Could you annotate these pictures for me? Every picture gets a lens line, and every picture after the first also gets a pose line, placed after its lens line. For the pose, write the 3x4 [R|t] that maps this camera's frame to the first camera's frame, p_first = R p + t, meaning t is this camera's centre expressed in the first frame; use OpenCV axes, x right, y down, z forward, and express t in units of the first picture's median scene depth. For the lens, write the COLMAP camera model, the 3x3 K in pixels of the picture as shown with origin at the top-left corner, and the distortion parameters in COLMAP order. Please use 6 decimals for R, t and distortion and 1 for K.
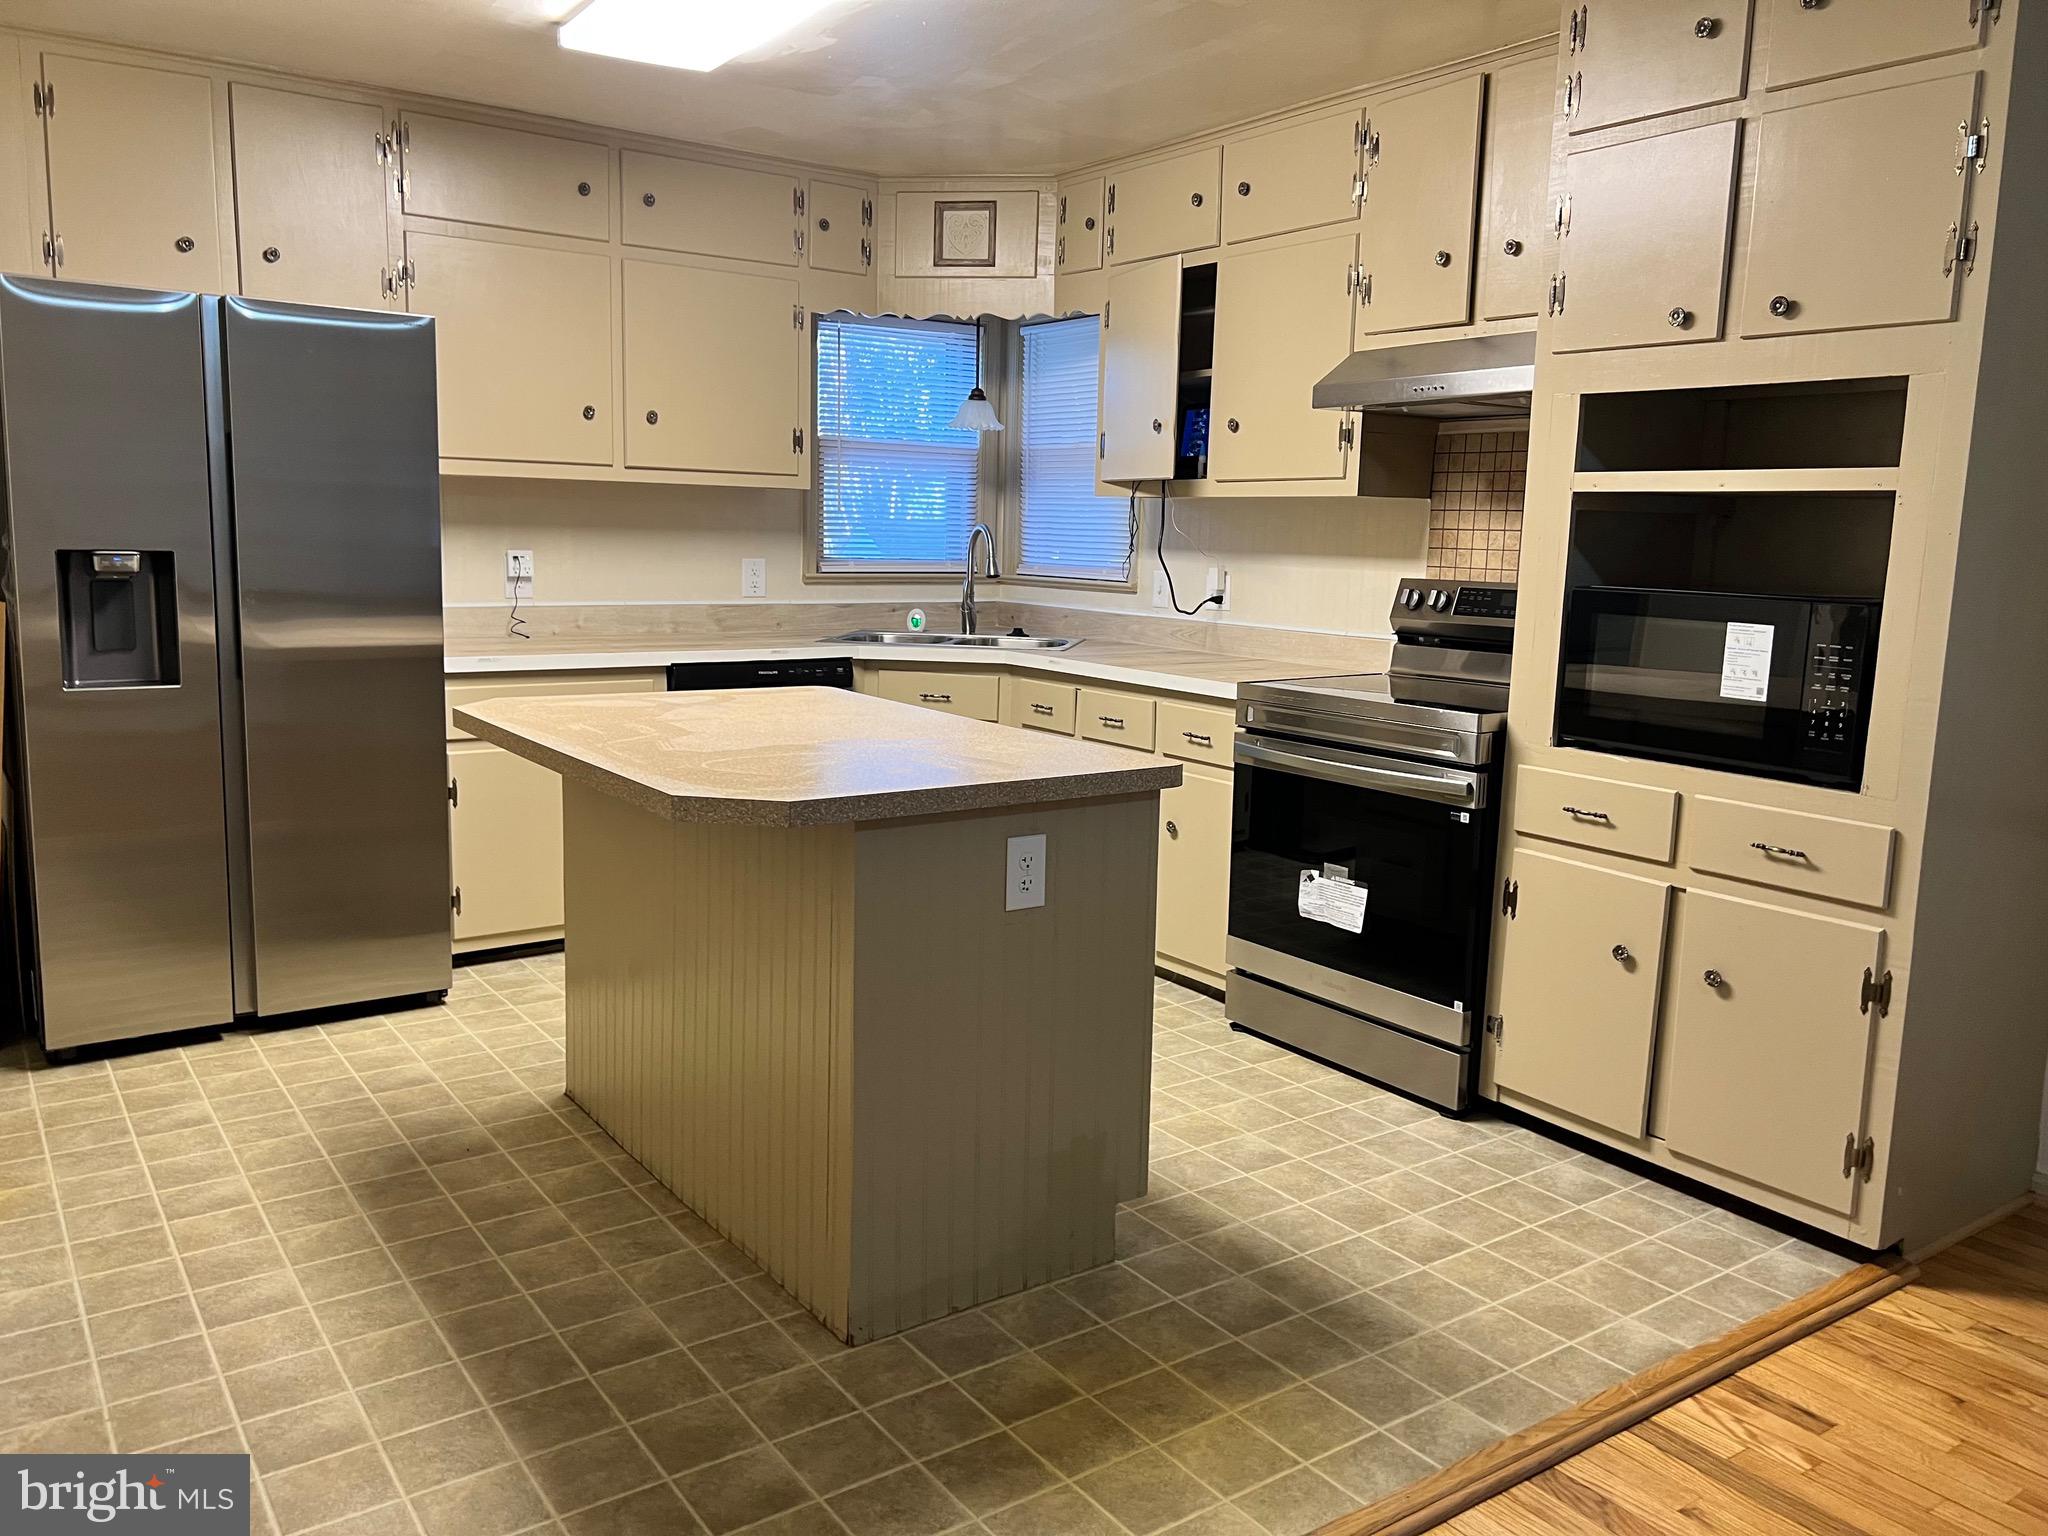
lens RADIAL K [[1537.1, 0, 1021.9], [0, 1537.1, 751.0], [0, 0, 1]] dist [0.050501, -0.052948]
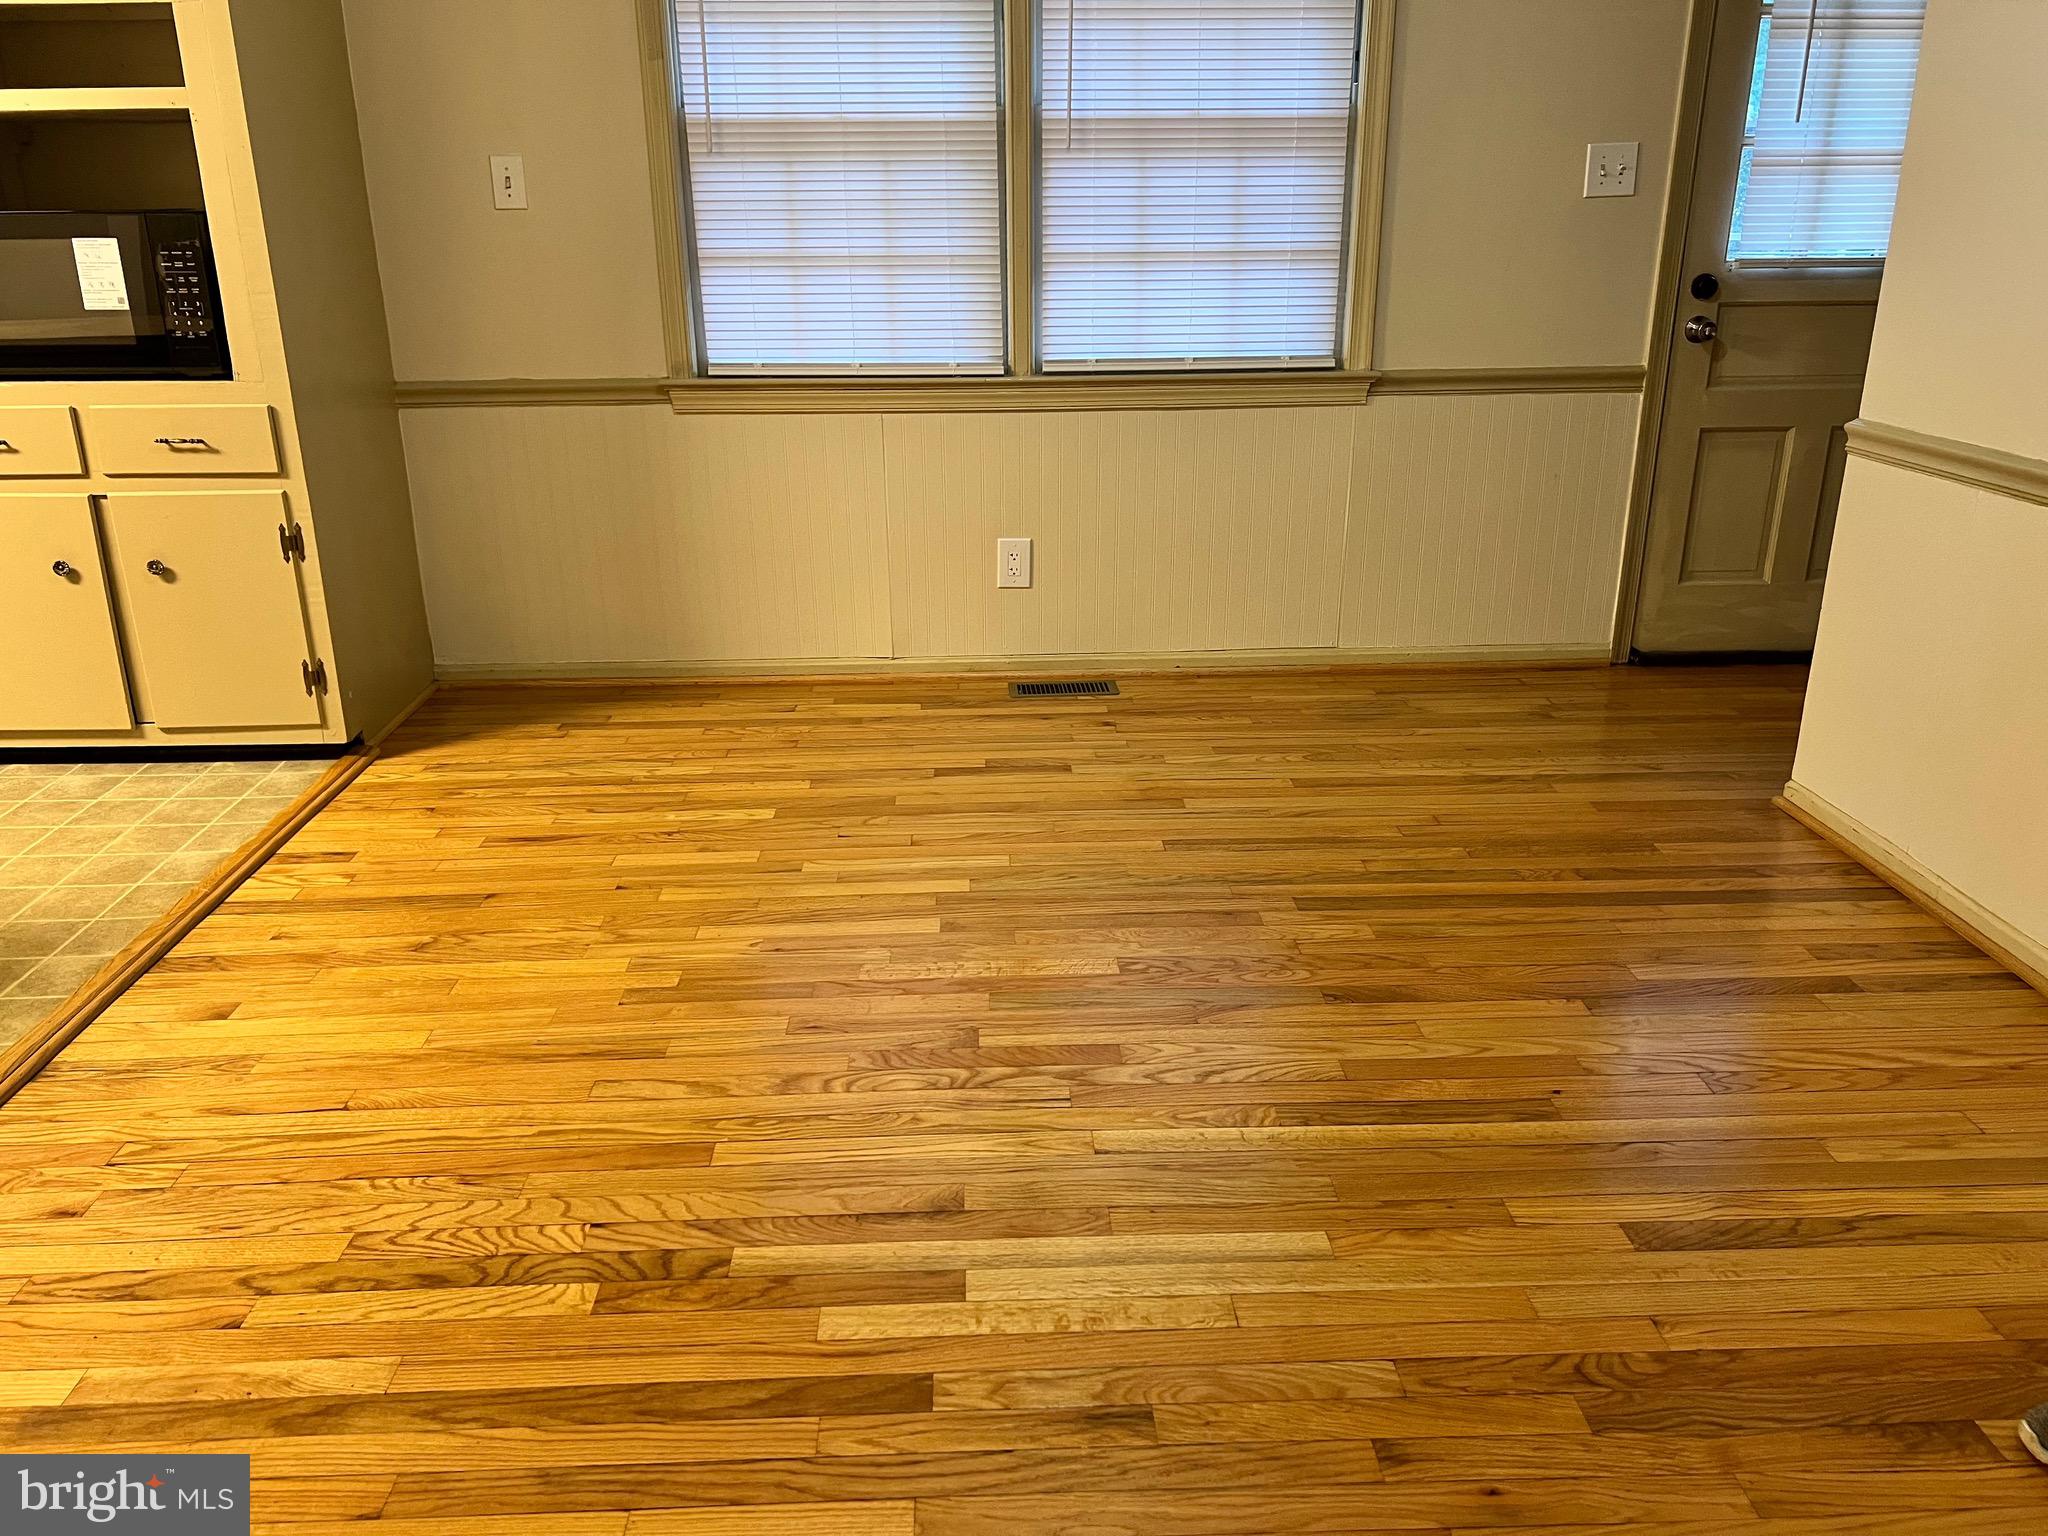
lens RADIAL K [[1537.1, 0, 1021.0], [0, 1537.1, 757.2], [0, 0, 1]] dist [0.050501, -0.052948]
pose [[0.540581, -0.307289, 0.783164, -0.138057], [0.143358, 0.950938, 0.274165, 0.054688], [-0.828988, -0.035935, 0.558111, -0.157102]]
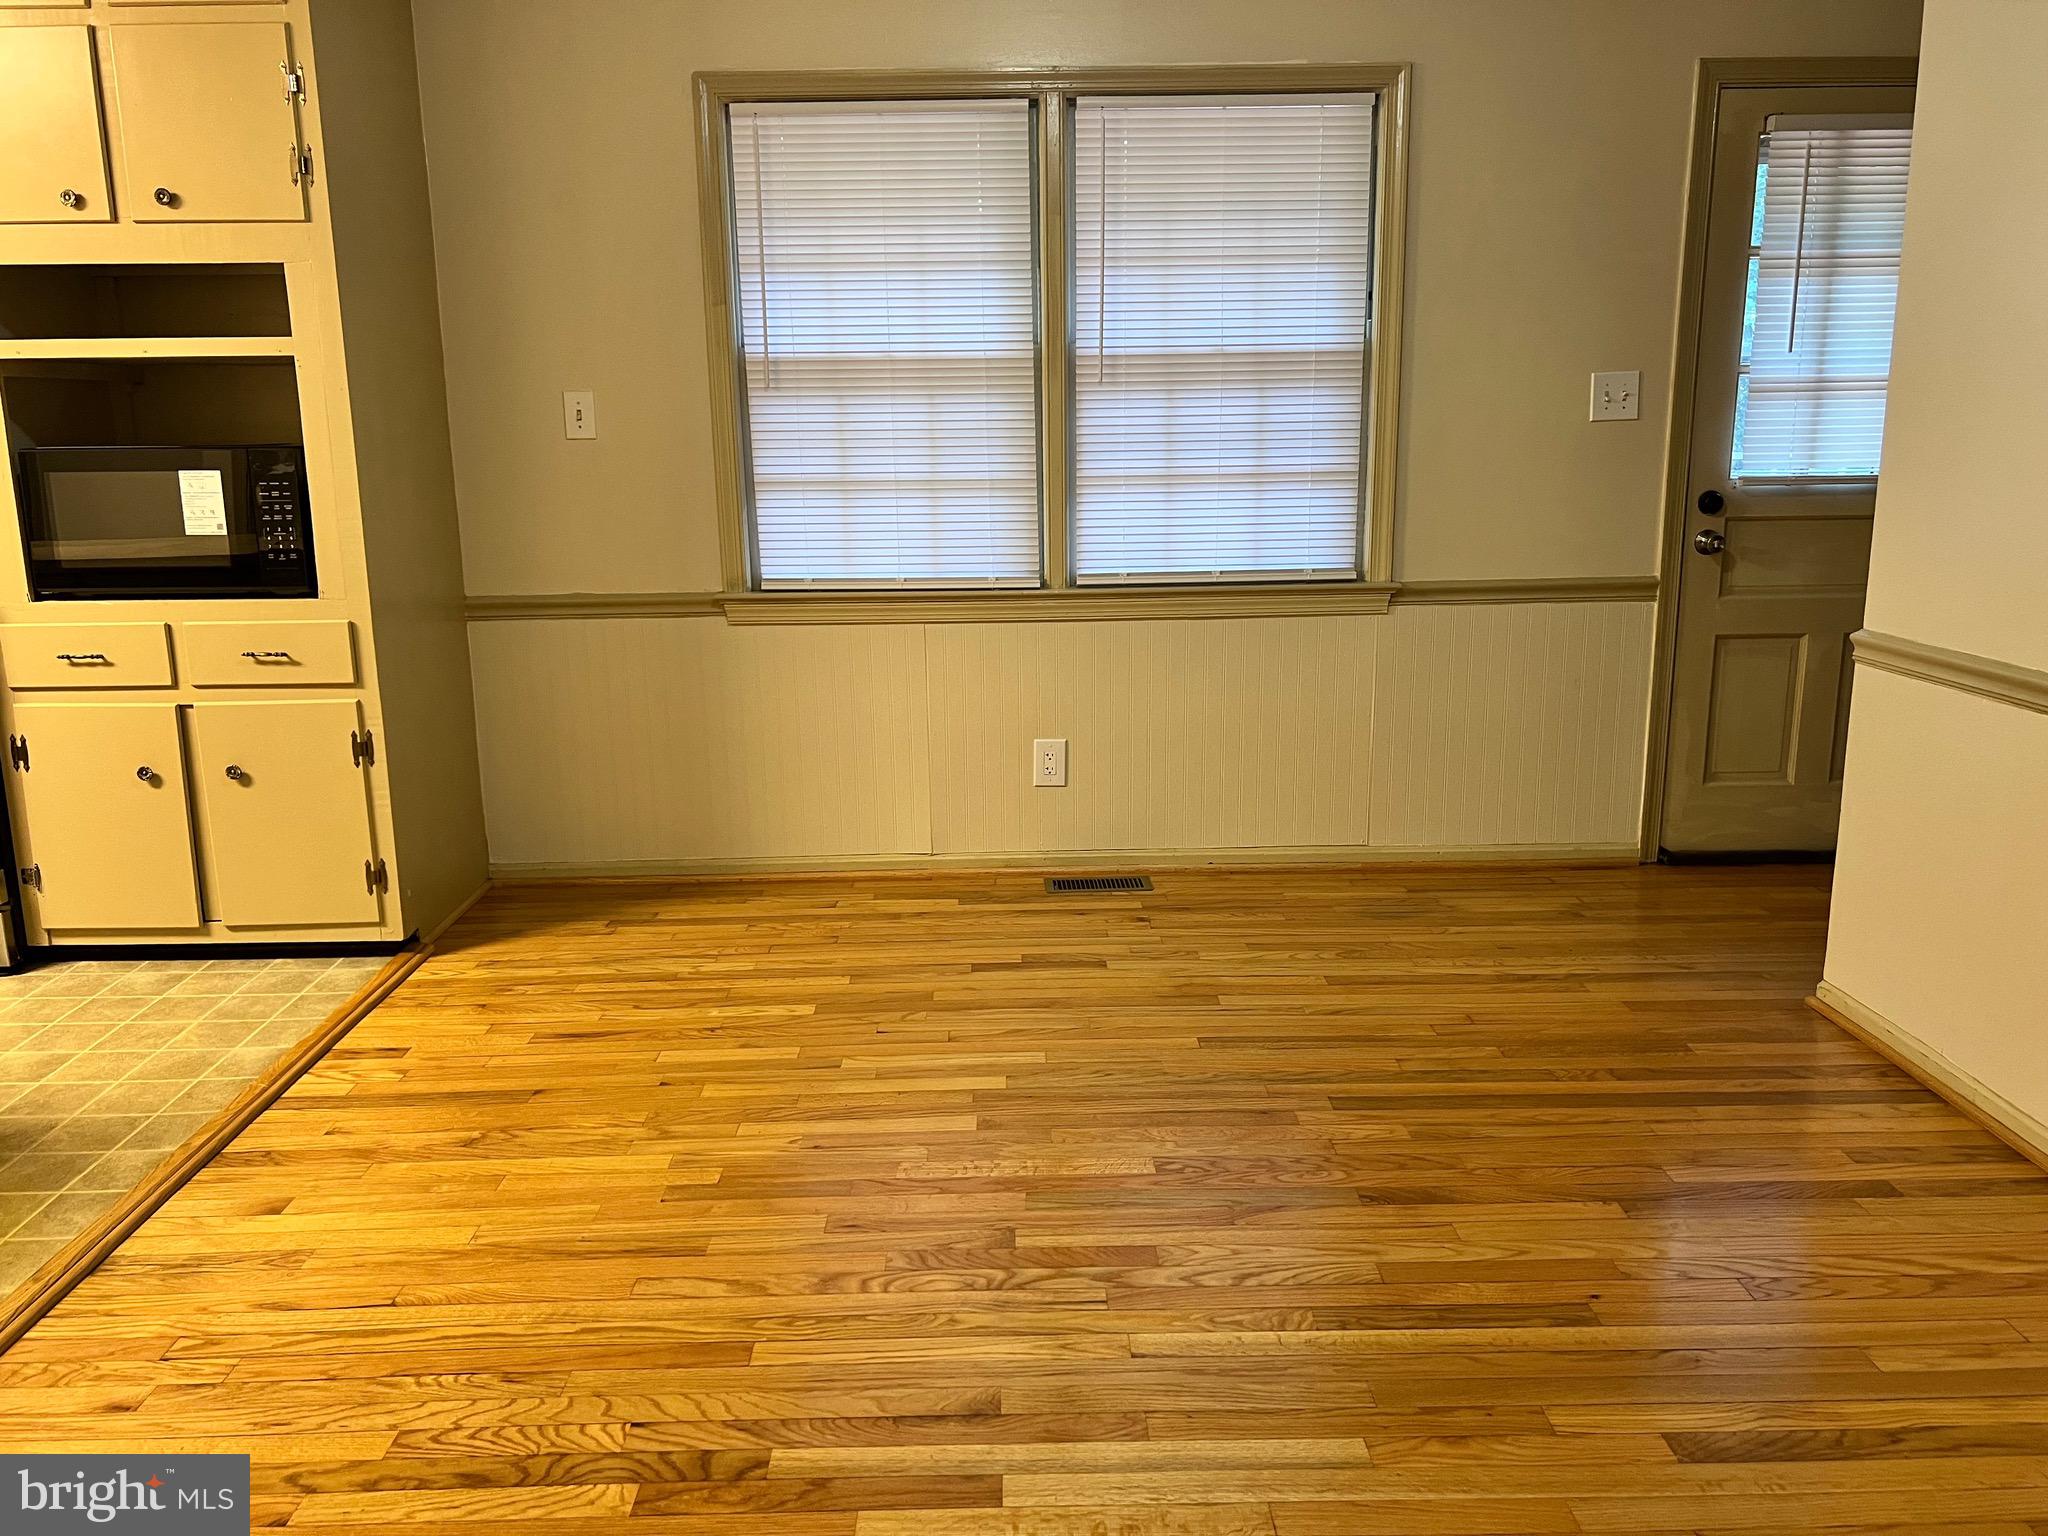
lens RADIAL K [[1537.1, 0, 1019.1], [0, 1537.1, 754.4], [0, 0, 1]] dist [0.050501, -0.052948]
pose [[0.560136, -0.206109, 0.802351, -0.162446], [0.148294, 0.977857, 0.147666, 0.044018], [-0.815019, 0.036271, 0.578298, -0.175023]]
